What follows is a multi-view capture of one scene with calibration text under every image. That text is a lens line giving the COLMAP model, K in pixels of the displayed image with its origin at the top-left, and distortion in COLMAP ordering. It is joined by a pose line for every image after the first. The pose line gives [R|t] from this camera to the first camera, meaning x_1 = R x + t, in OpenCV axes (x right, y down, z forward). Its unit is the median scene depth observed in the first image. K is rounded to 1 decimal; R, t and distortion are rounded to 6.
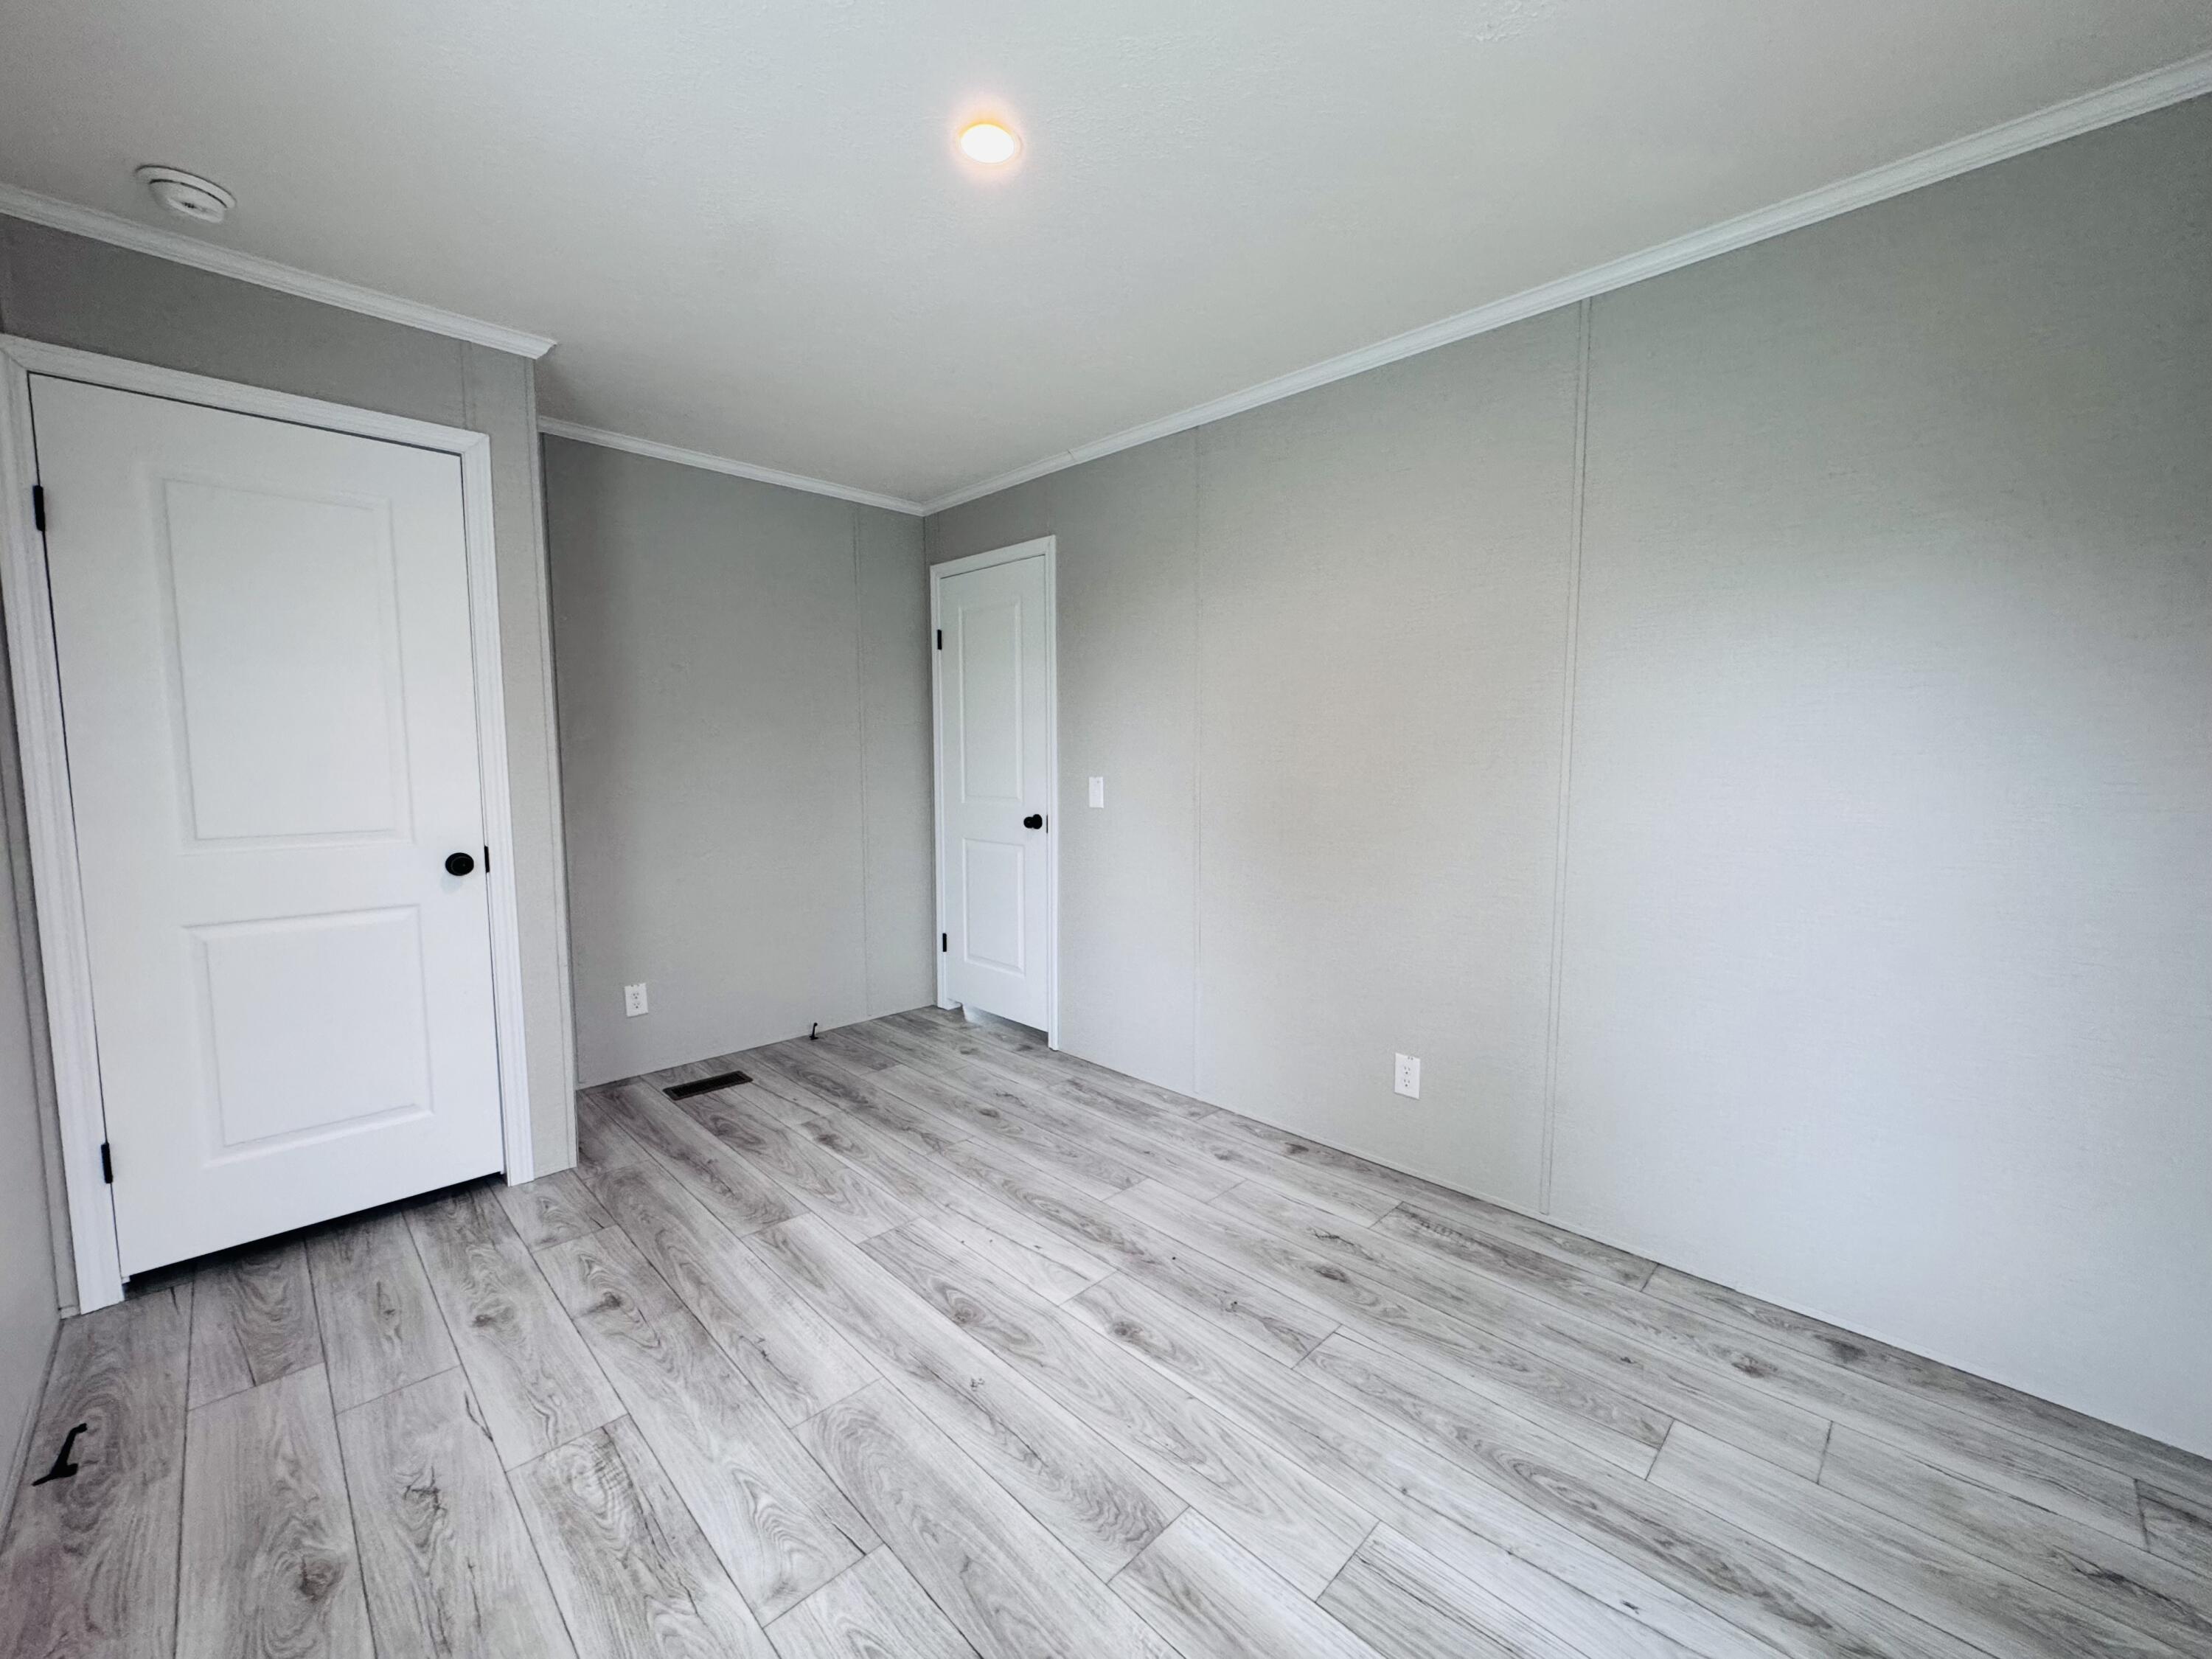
lens RADIAL K [[878.2, 0, 1140.5], [0, 878.2, 824.5], [0, 0, 1]] dist [-0.009105, -0.001599]
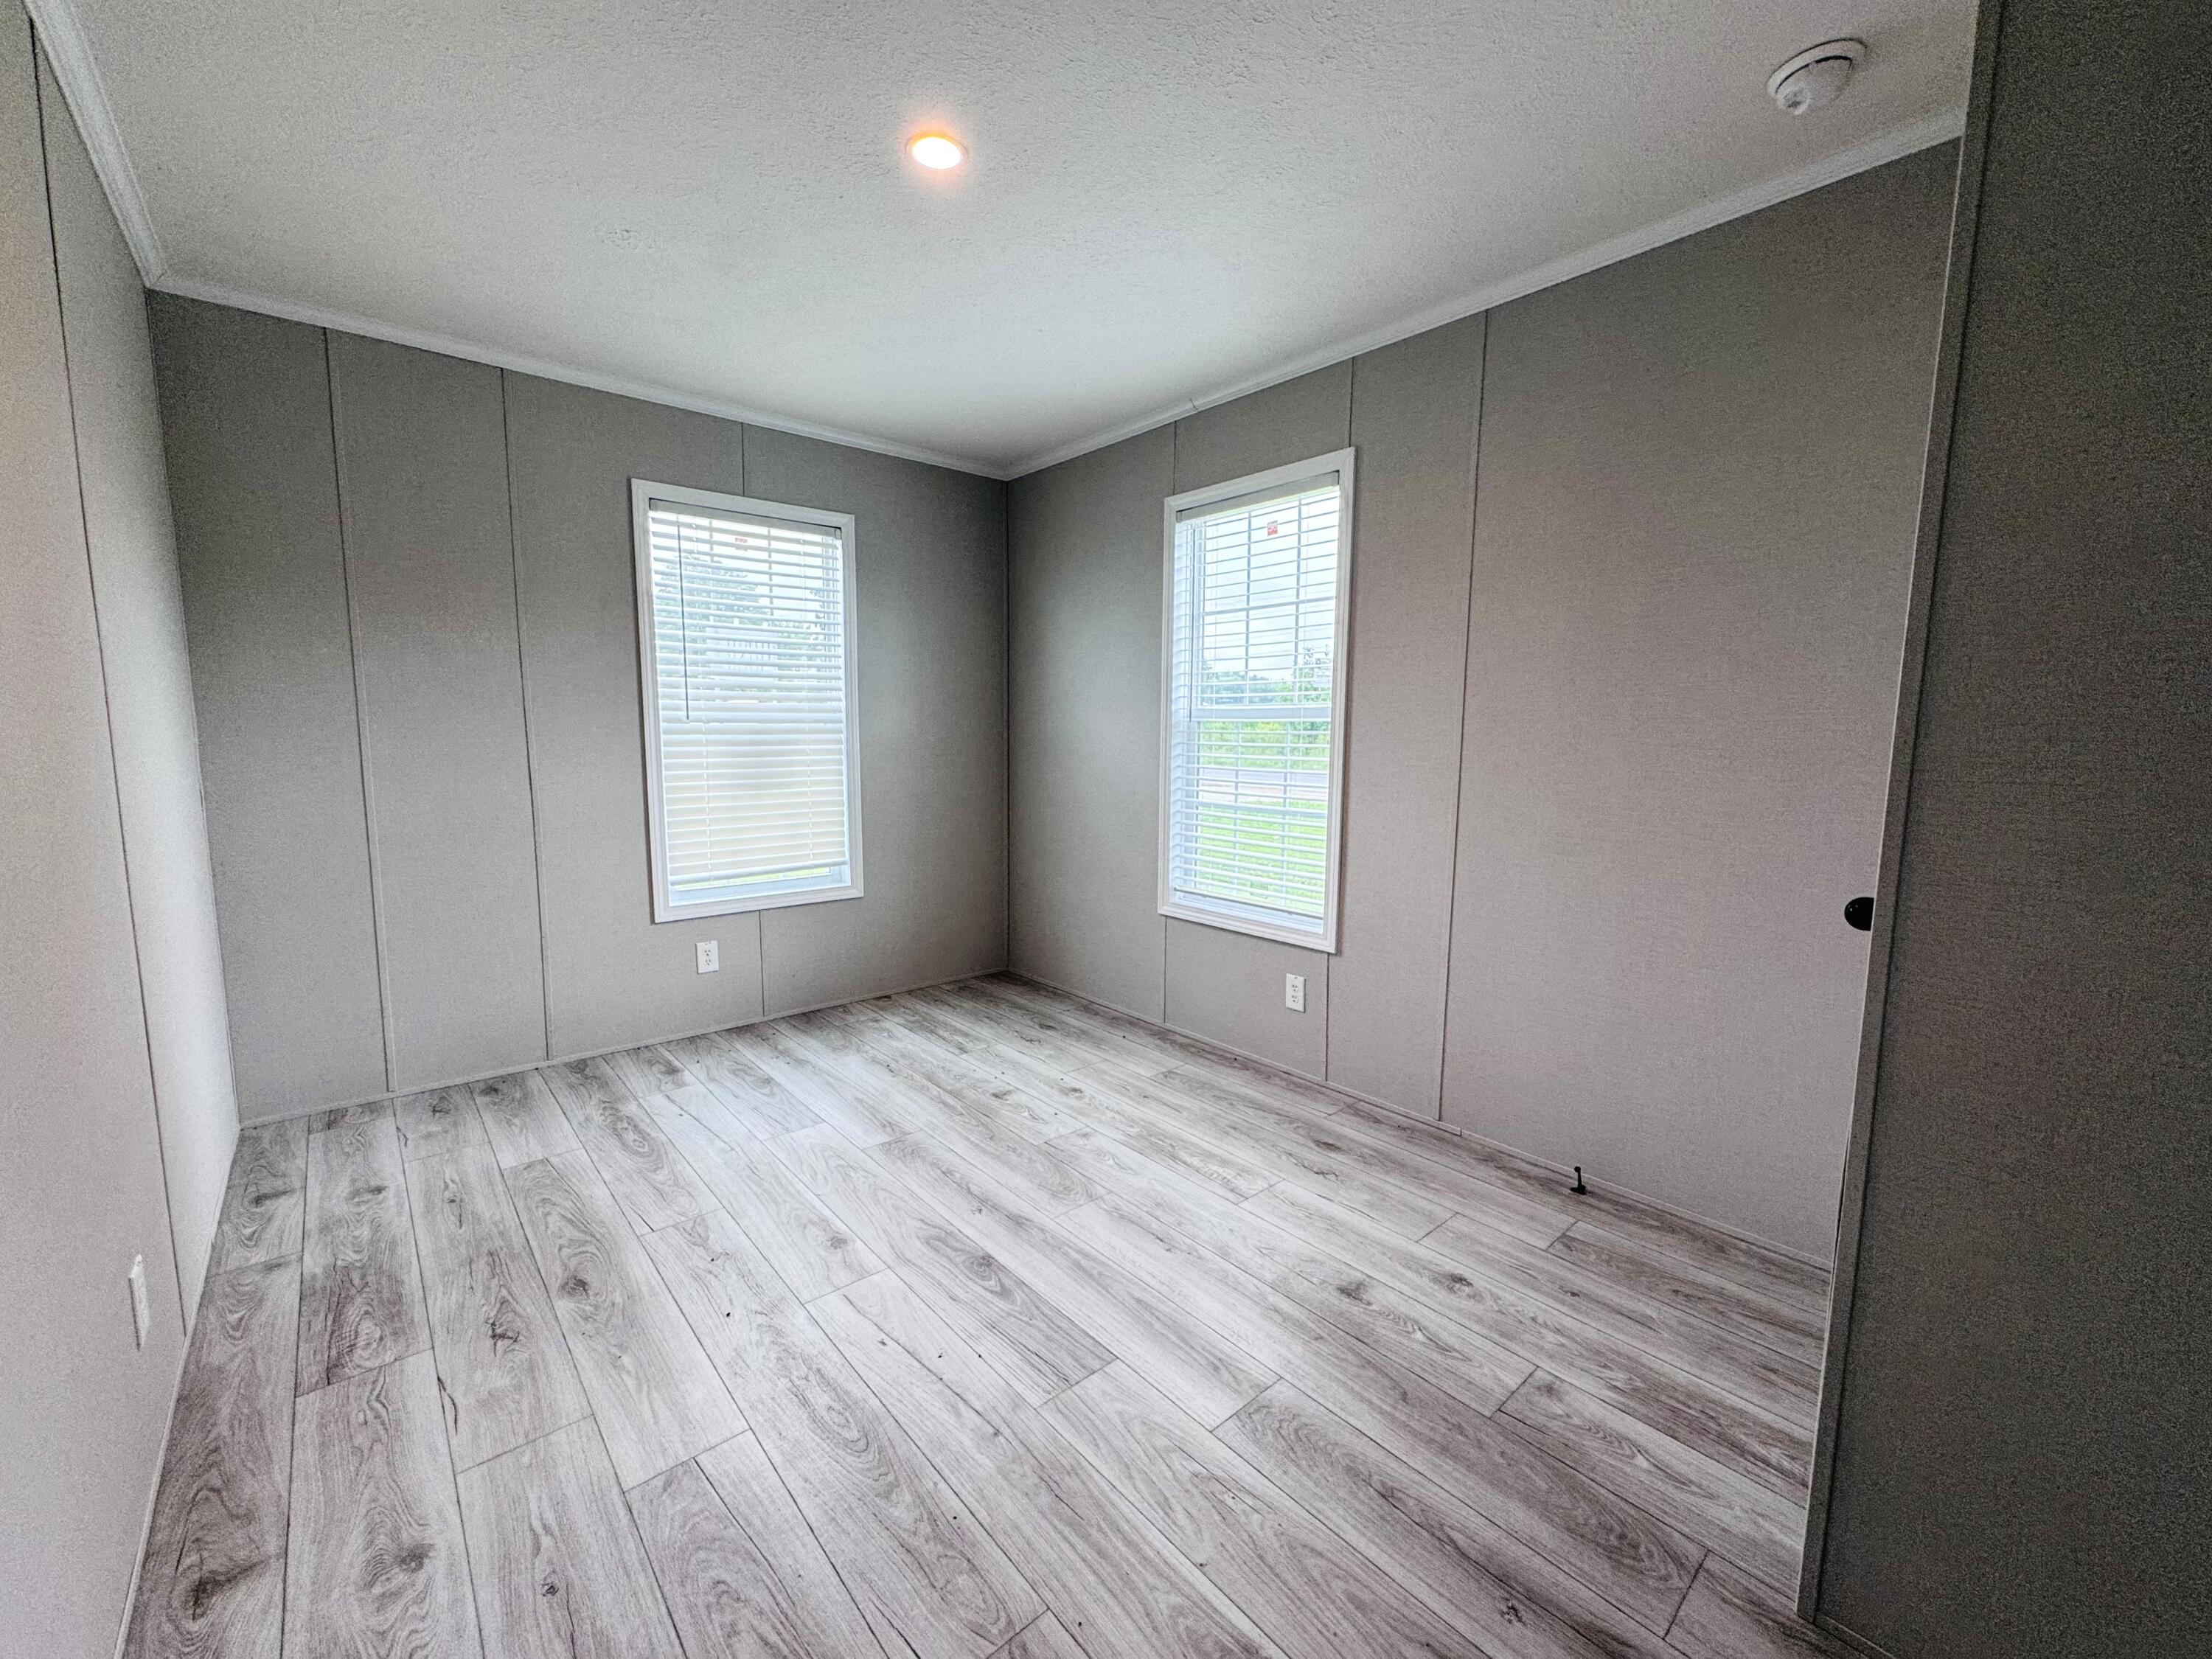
lens RADIAL K [[878.2, 0, 1111.6], [0, 878.2, 833.8], [0, 0, 1]] dist [-0.009105, -0.001599]
pose [[-0.994959, -0.023856, 0.097400, -0.519333], [-0.003483, 0.978926, 0.204186, -0.154314], [-0.100219, 0.202818, -0.974074, 2.228630]]
